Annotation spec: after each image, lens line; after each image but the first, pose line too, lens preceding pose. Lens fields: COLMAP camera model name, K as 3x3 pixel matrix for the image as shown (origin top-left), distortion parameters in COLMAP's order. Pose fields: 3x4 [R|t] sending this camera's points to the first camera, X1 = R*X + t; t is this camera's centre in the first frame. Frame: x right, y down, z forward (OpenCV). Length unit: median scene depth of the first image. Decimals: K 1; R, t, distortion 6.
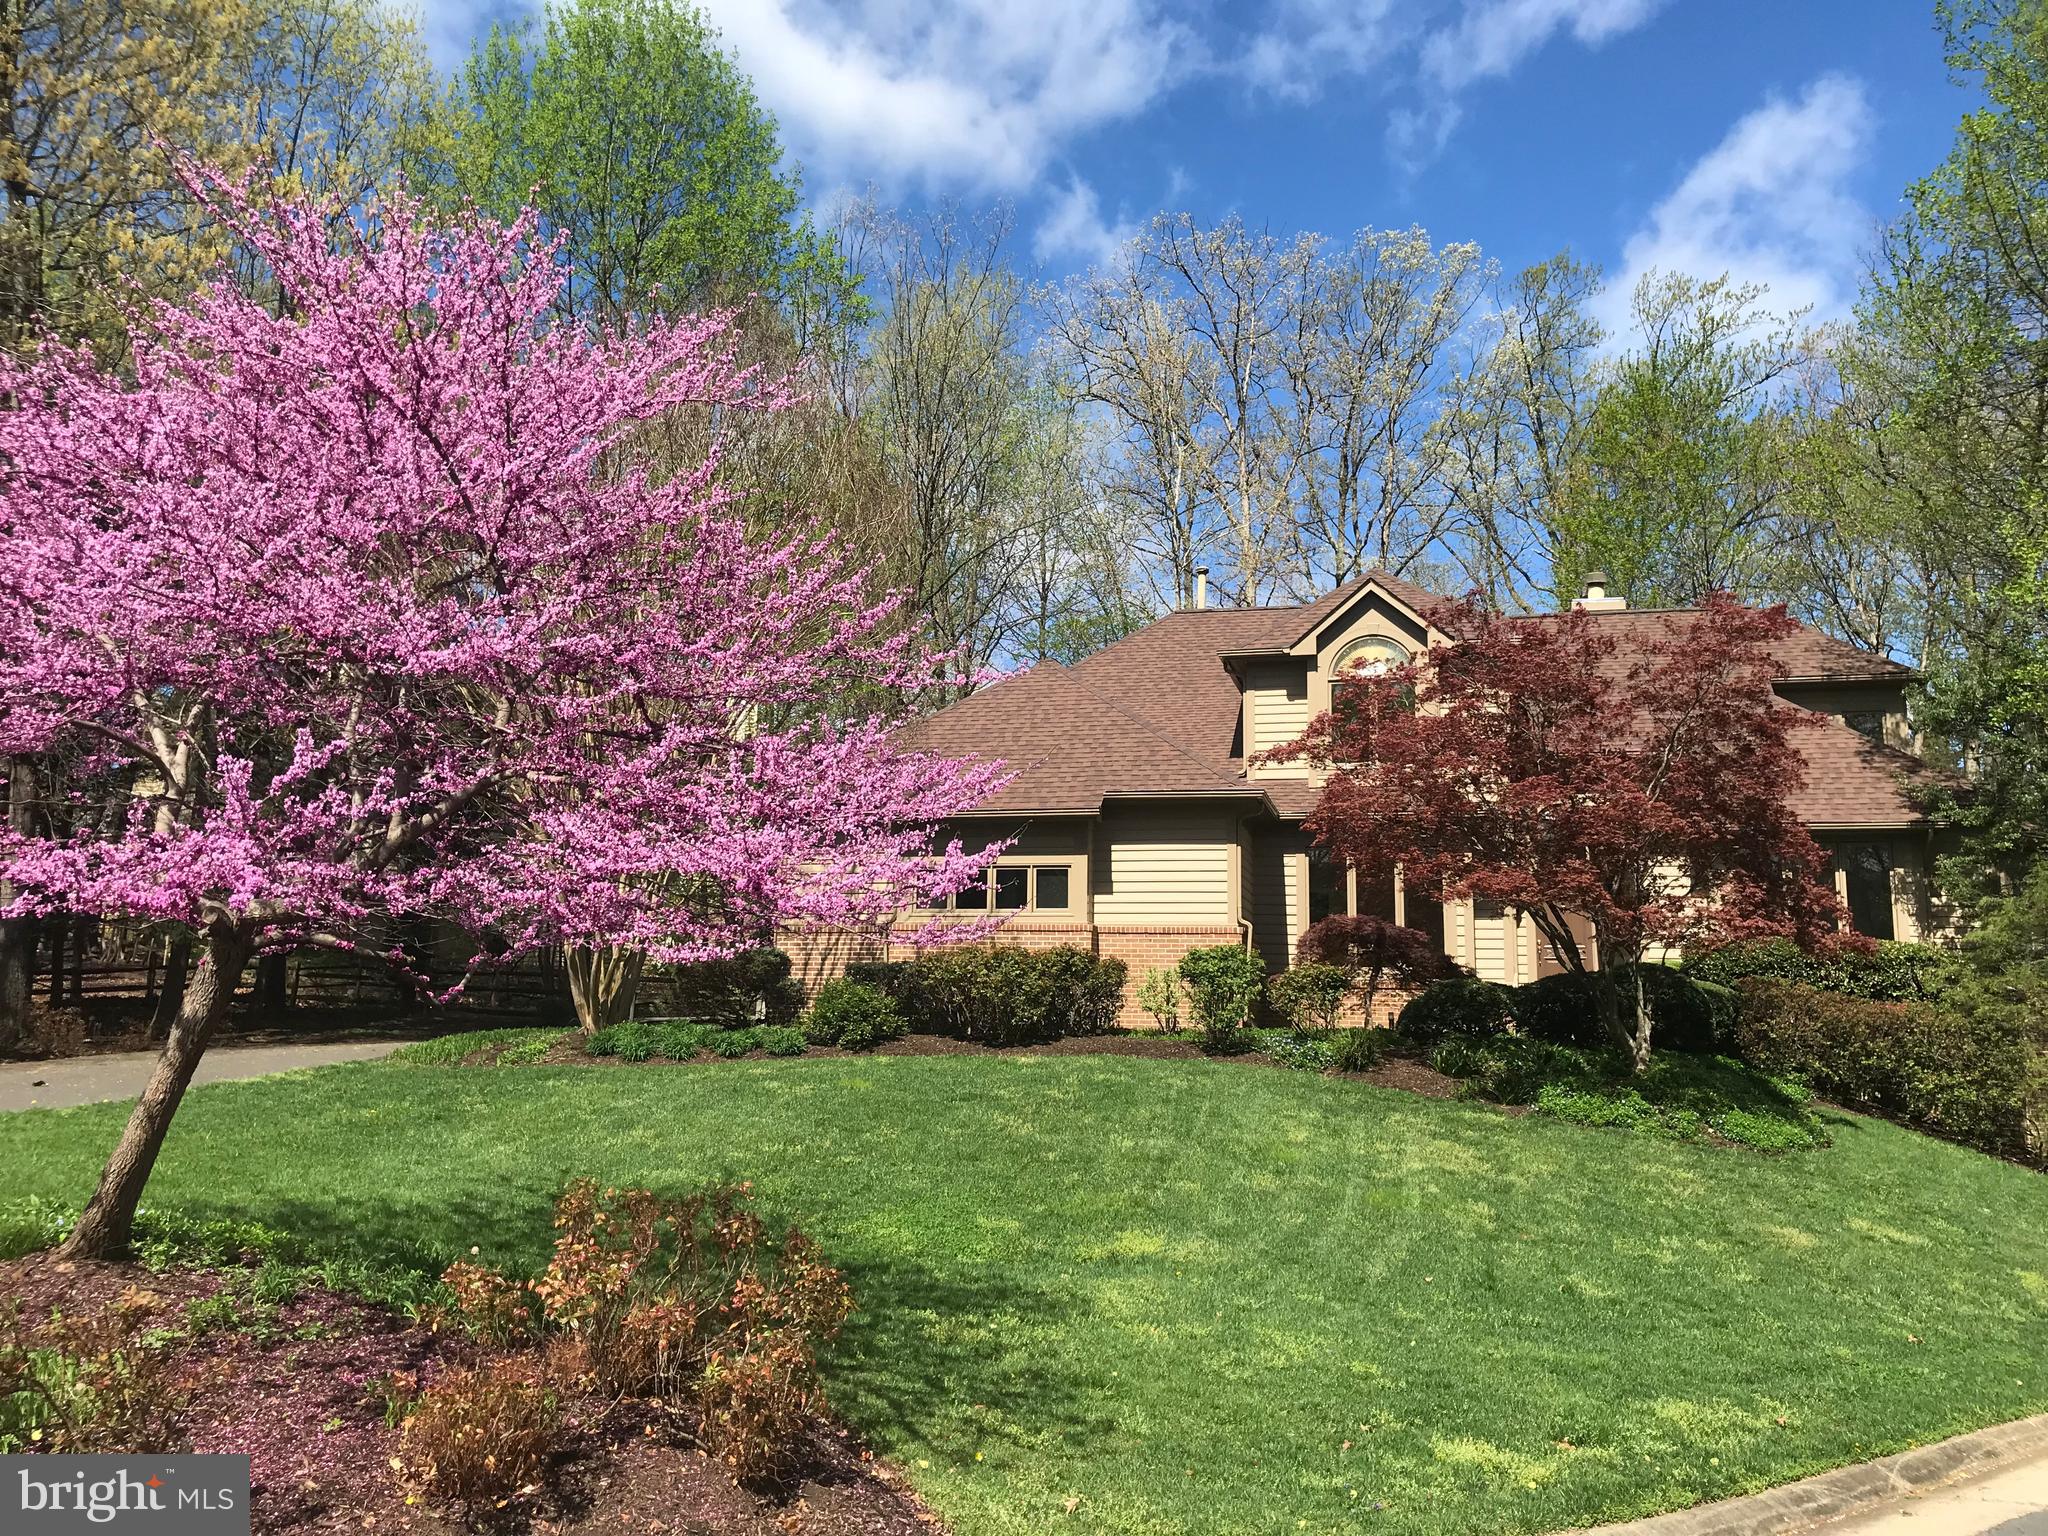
lens RADIAL K [[1688.3, 0, 1026.6], [0, 1688.3, 714.8], [0, 0, 1]] dist [0.072244, -0.088717]
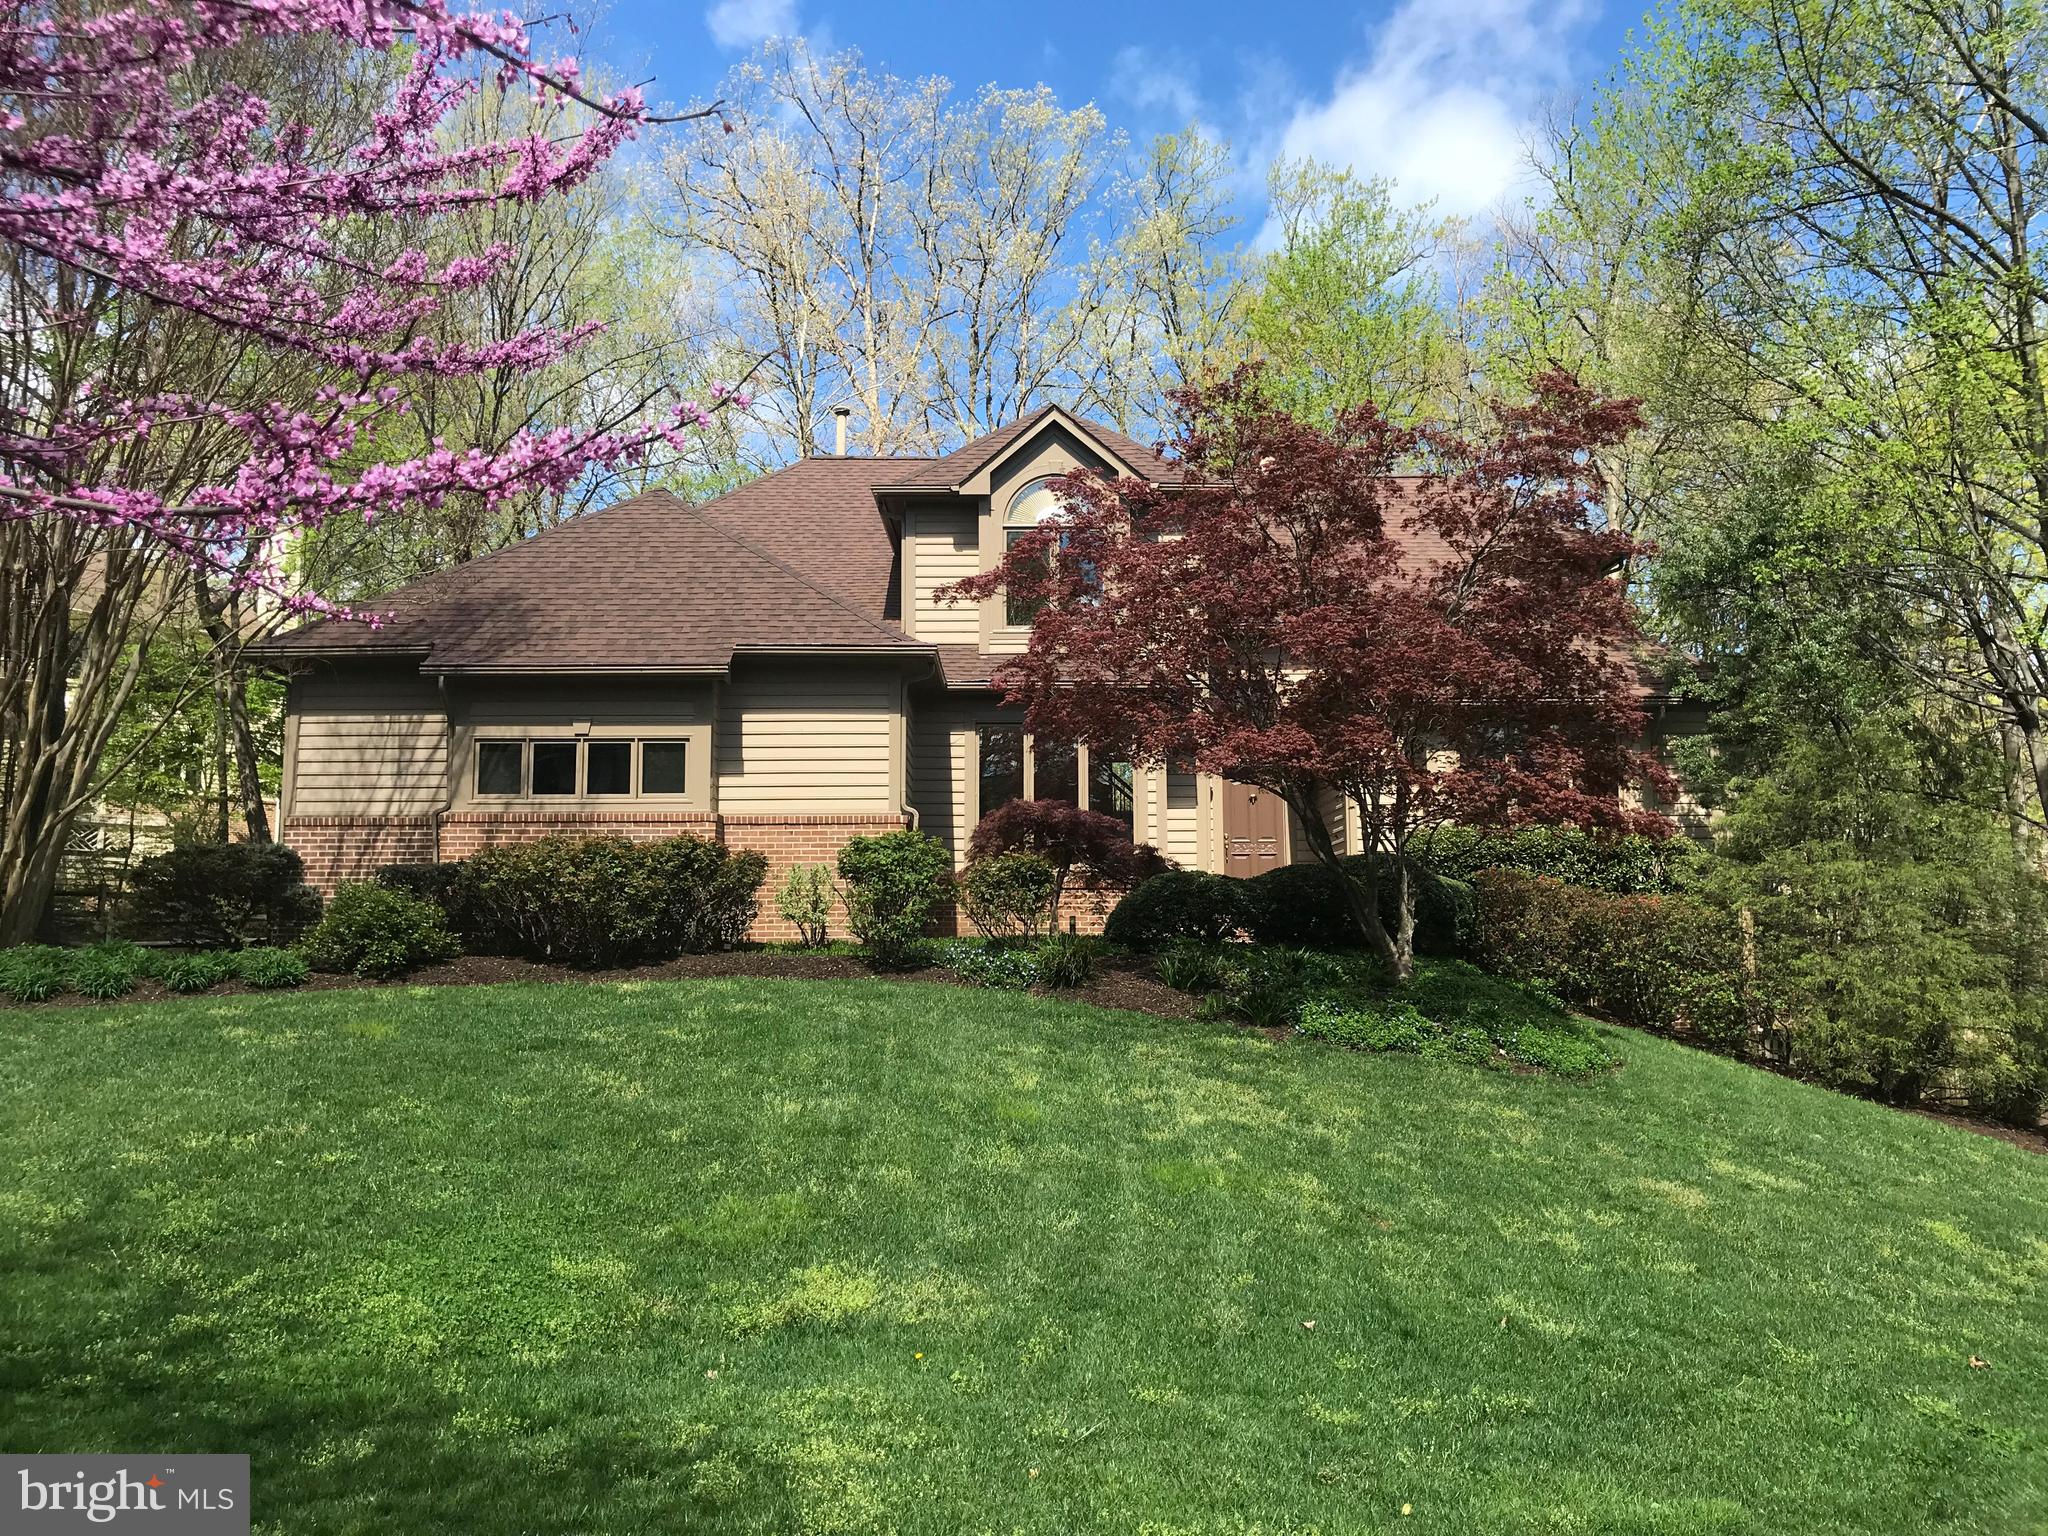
lens RADIAL K [[1694.7, 0, 1024.0], [0, 1694.7, 768.0], [0, 0, 1]] dist [0.194334, -0.559384]
pose [[0.973295, 0.006826, 0.229458, -0.004287], [-0.024915, 0.996794, 0.076030, 0.041767], [-0.228204, -0.079717, 0.970344, 0.212269]]
